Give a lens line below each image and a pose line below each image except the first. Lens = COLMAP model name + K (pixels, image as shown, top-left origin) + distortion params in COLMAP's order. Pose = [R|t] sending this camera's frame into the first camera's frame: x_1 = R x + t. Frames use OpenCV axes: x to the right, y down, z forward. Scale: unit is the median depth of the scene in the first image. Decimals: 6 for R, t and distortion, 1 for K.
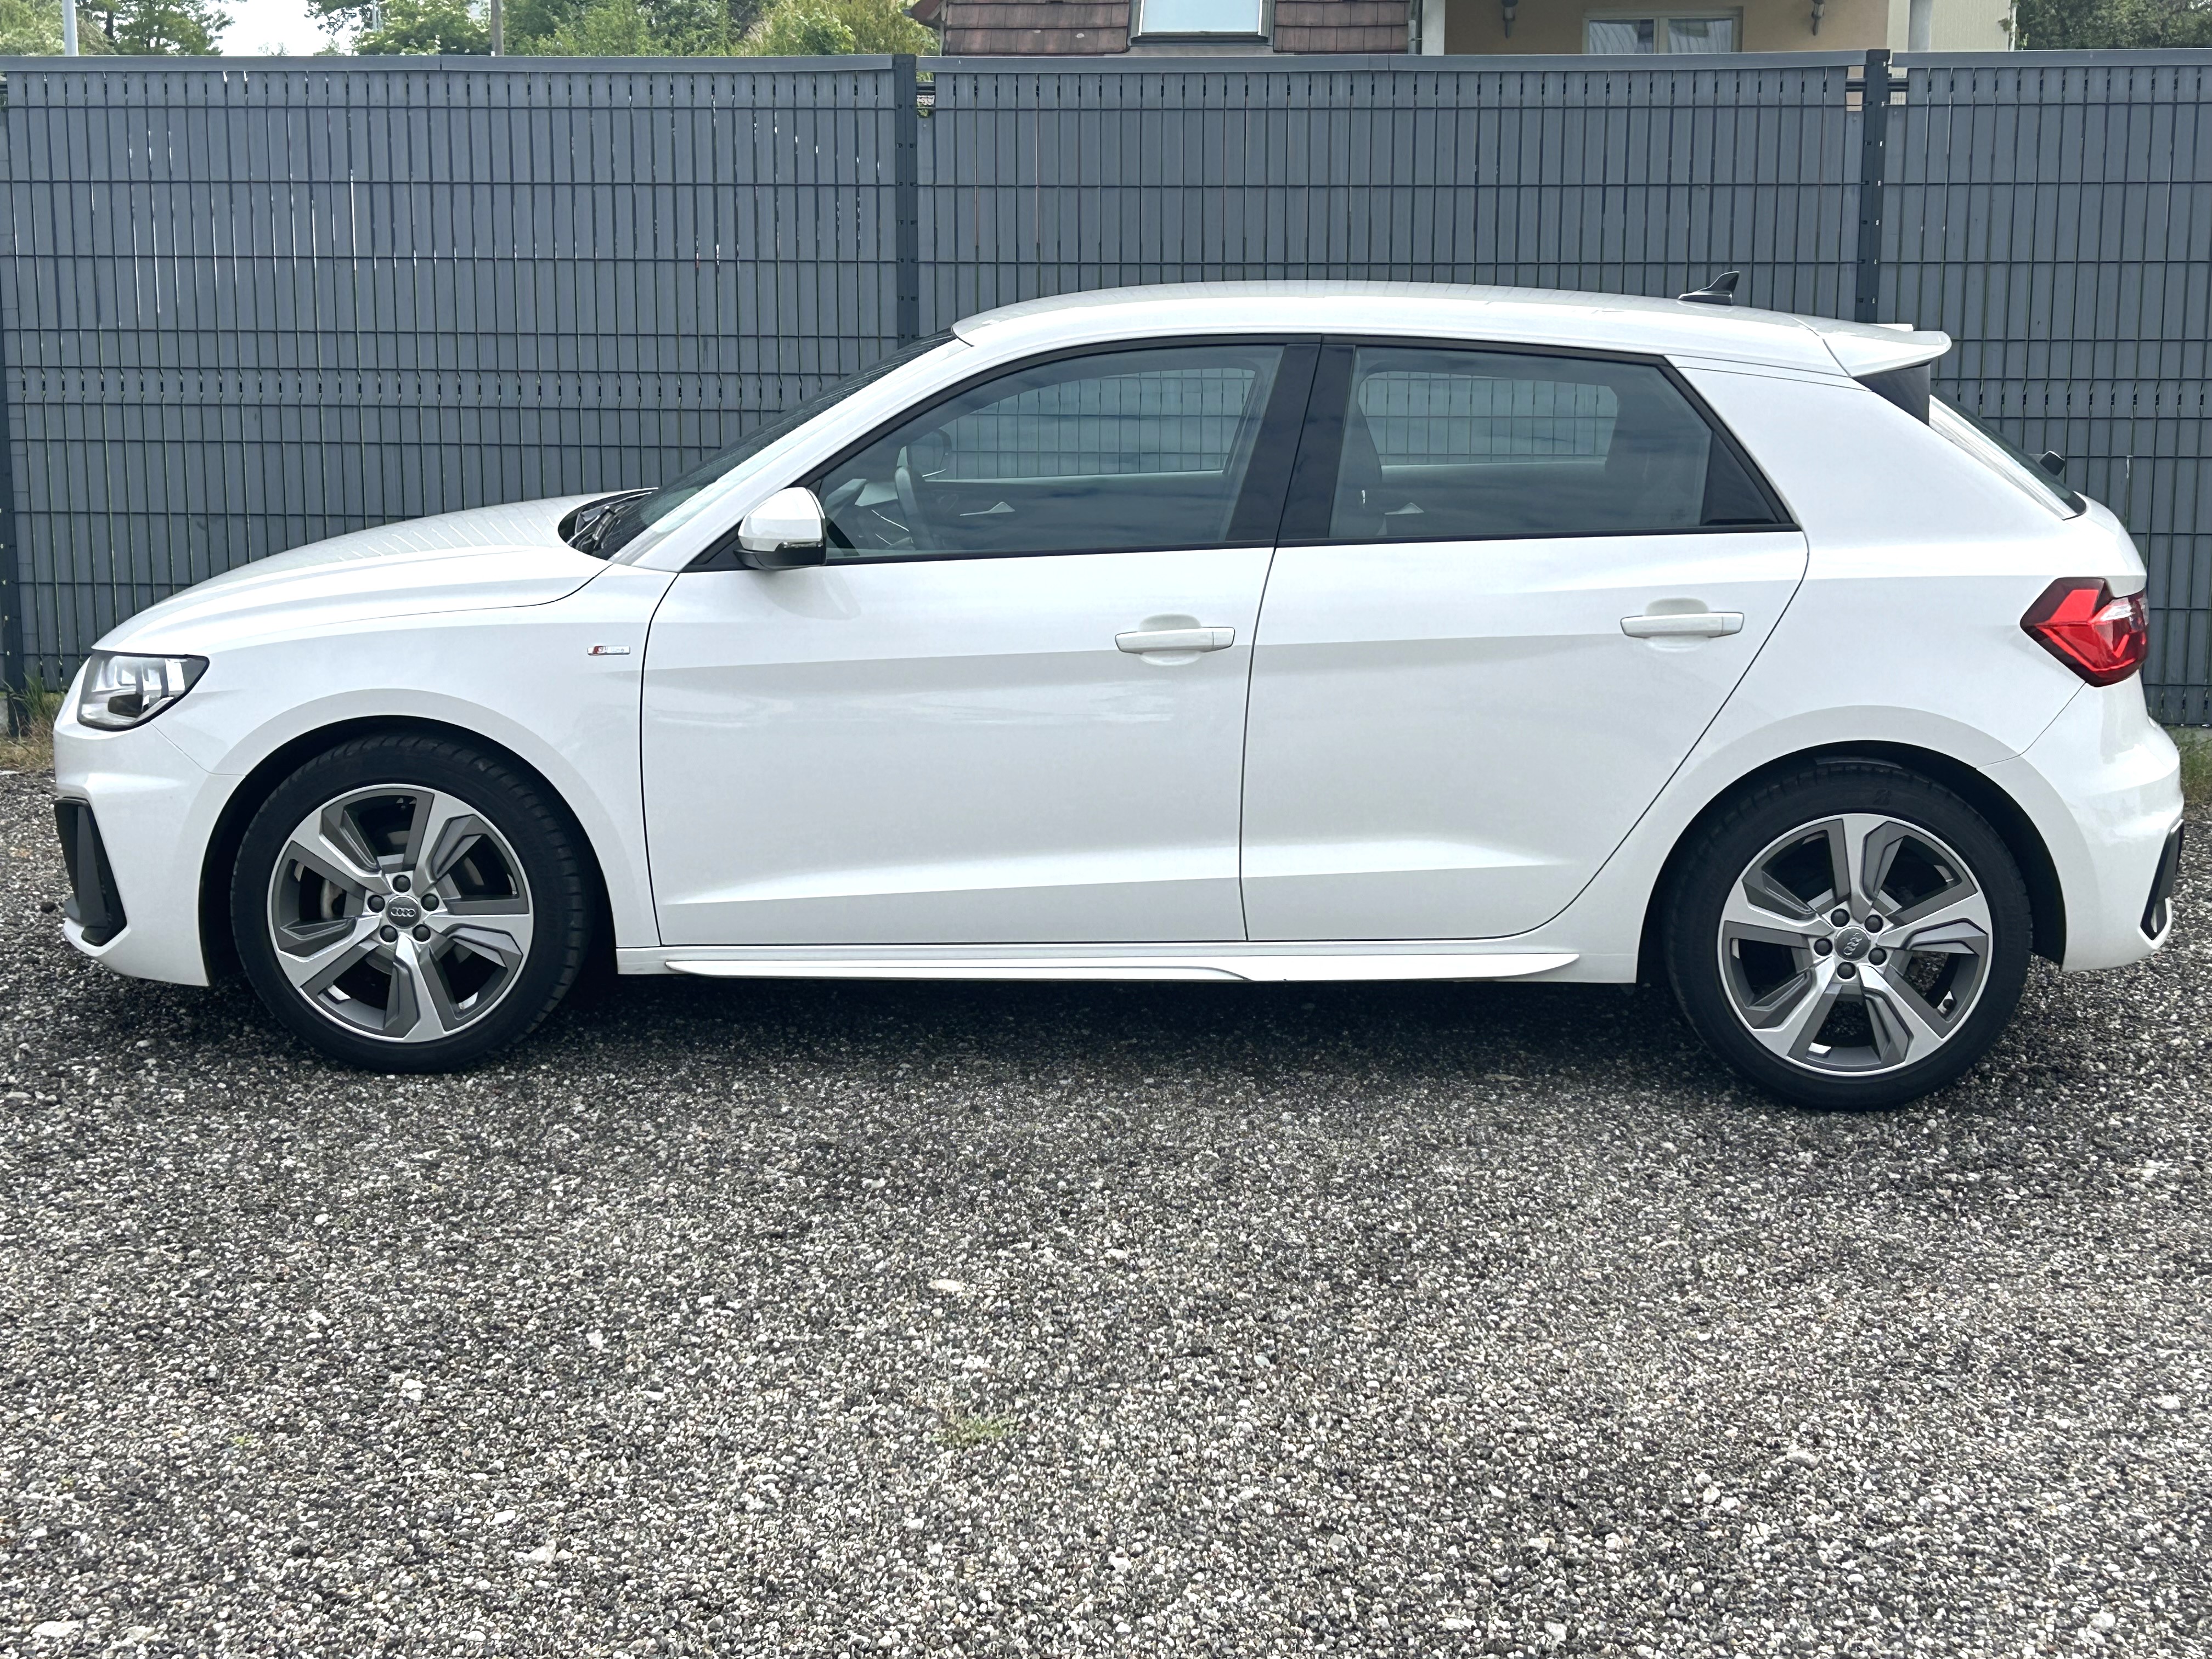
lens RADIAL K [[3370.8, 0, 1193.1], [0, 3370.8, 795.7], [0, 0, 1]] dist [0.216692, -0.667963]
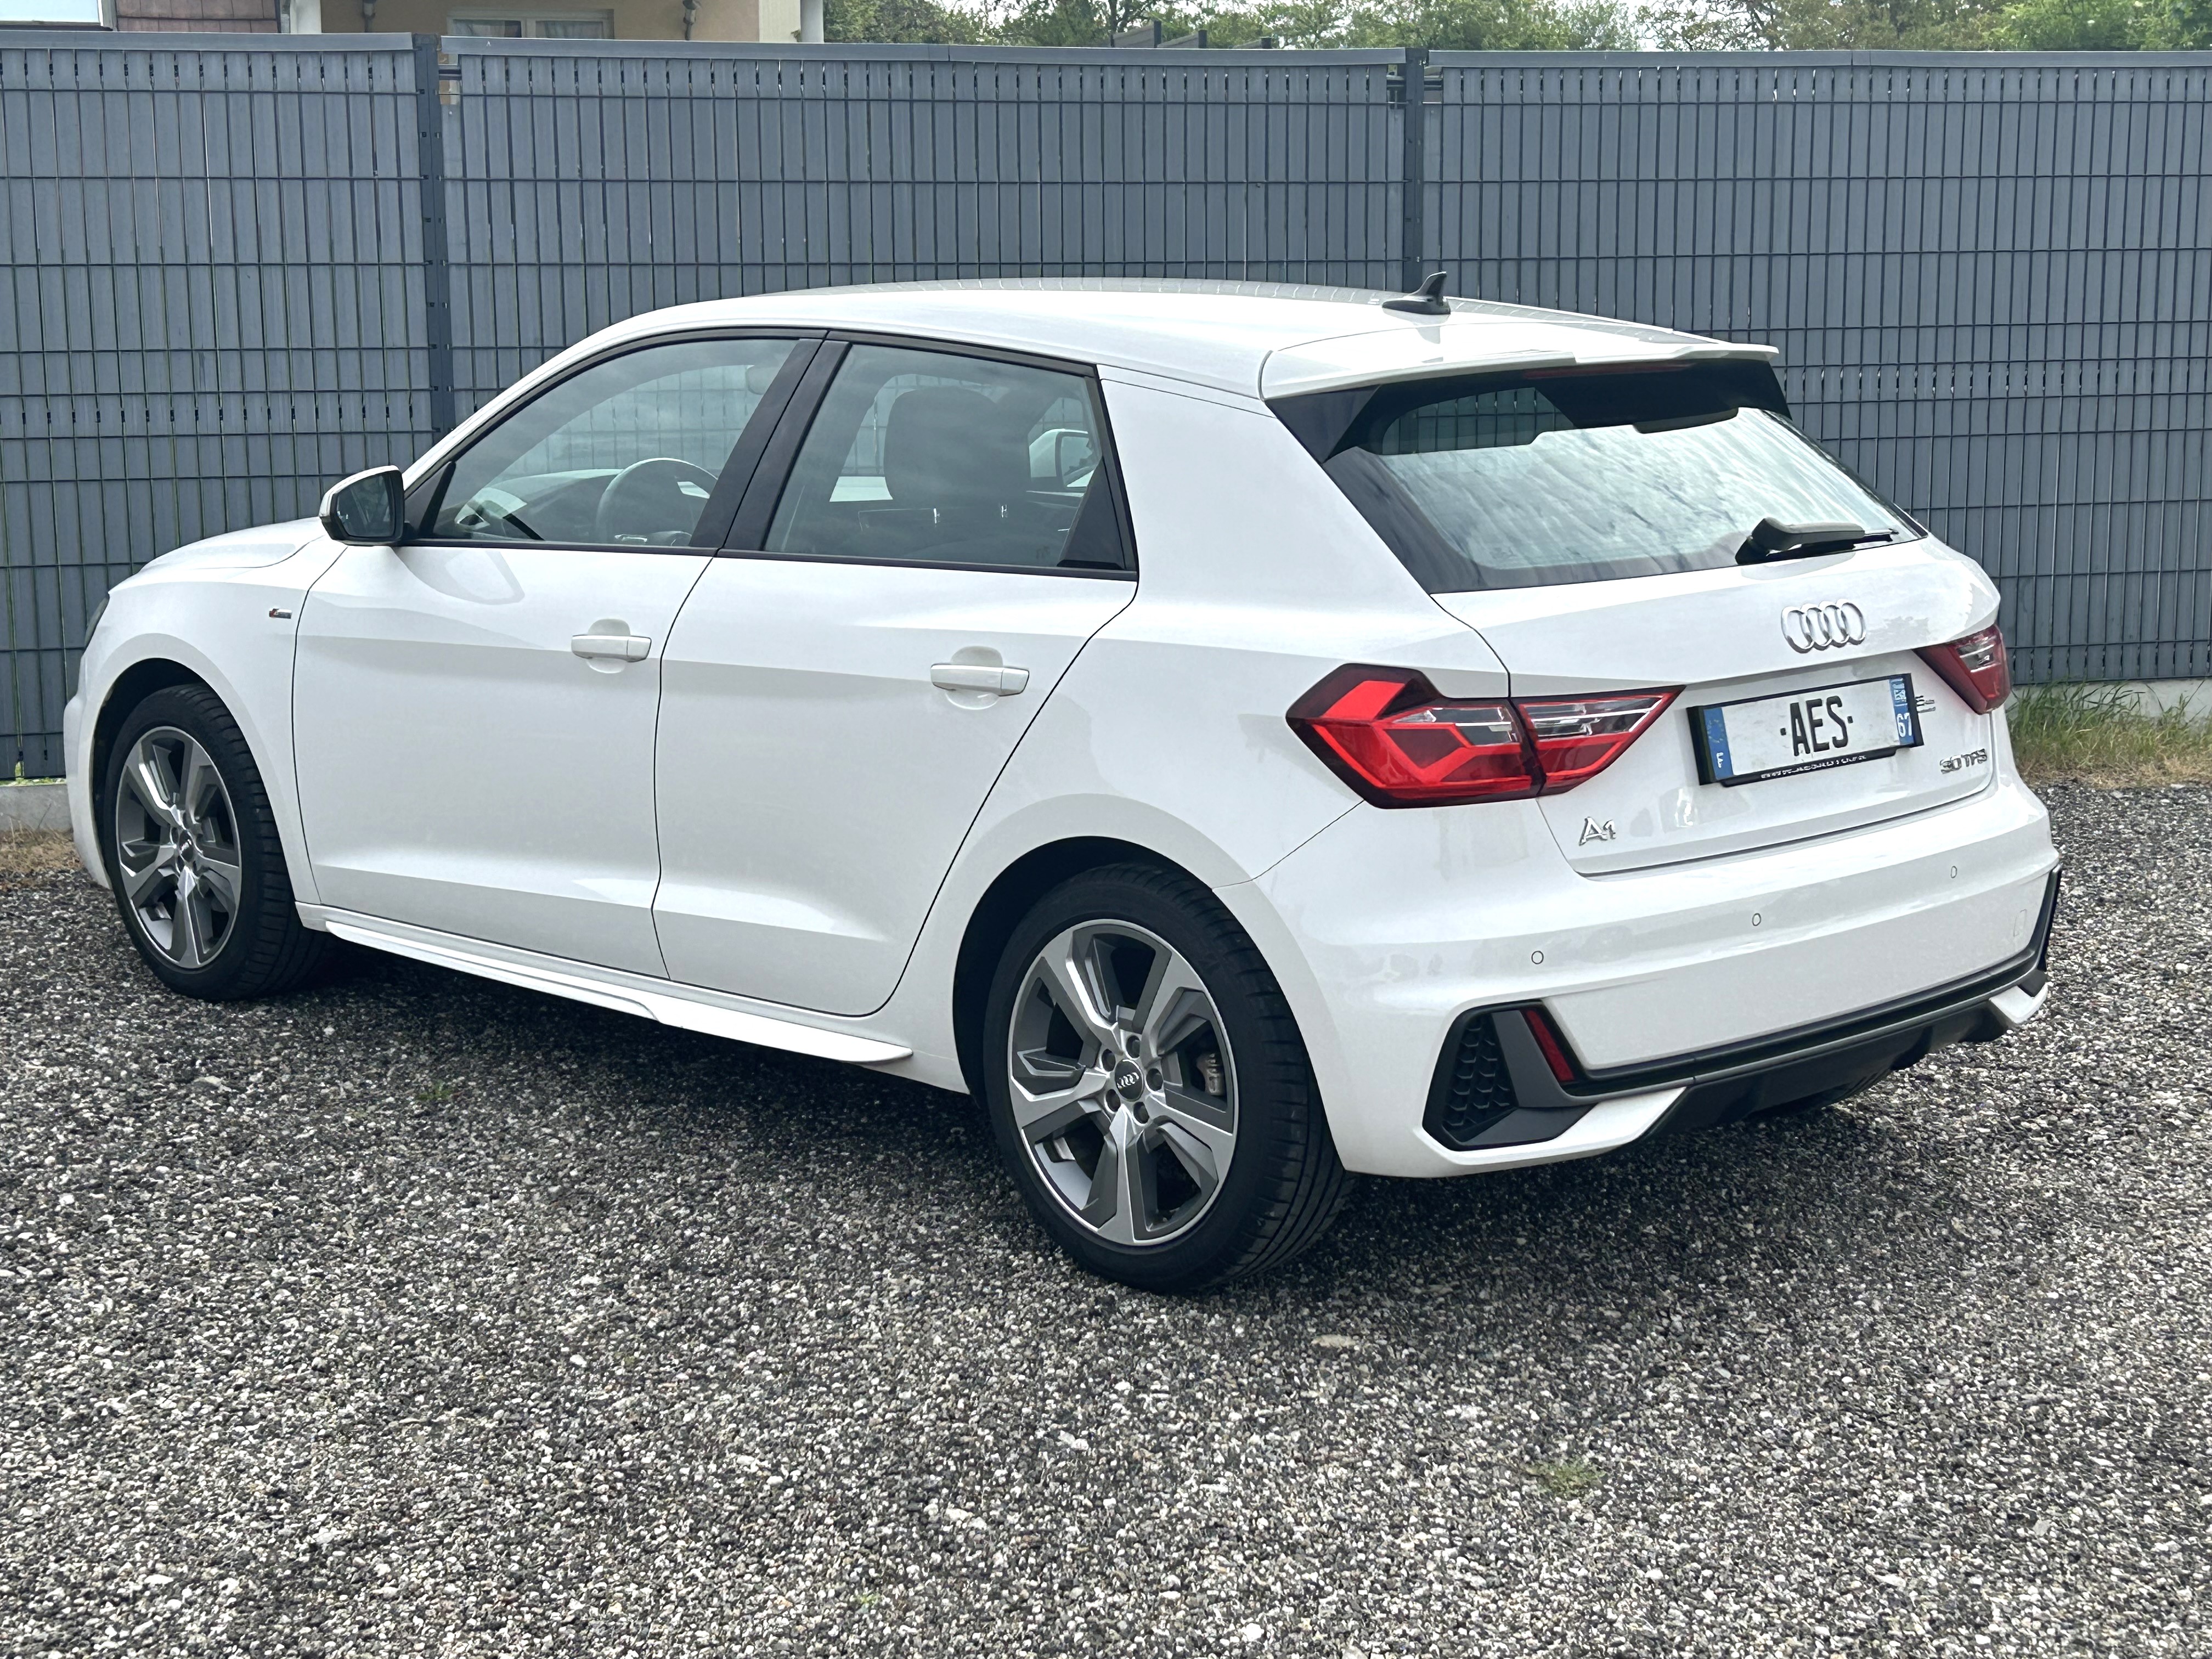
lens RADIAL K [[3488.9, 0, 1106.0], [0, 3488.9, 829.5], [0, 0, 1]] dist [0.176547, -0.257488]
pose [[0.920196, -0.072153, 0.384751, -0.444937], [0.070130, 0.997351, 0.019307, -0.019631], [-0.385125, 0.009217, 0.922819, 0.102872]]
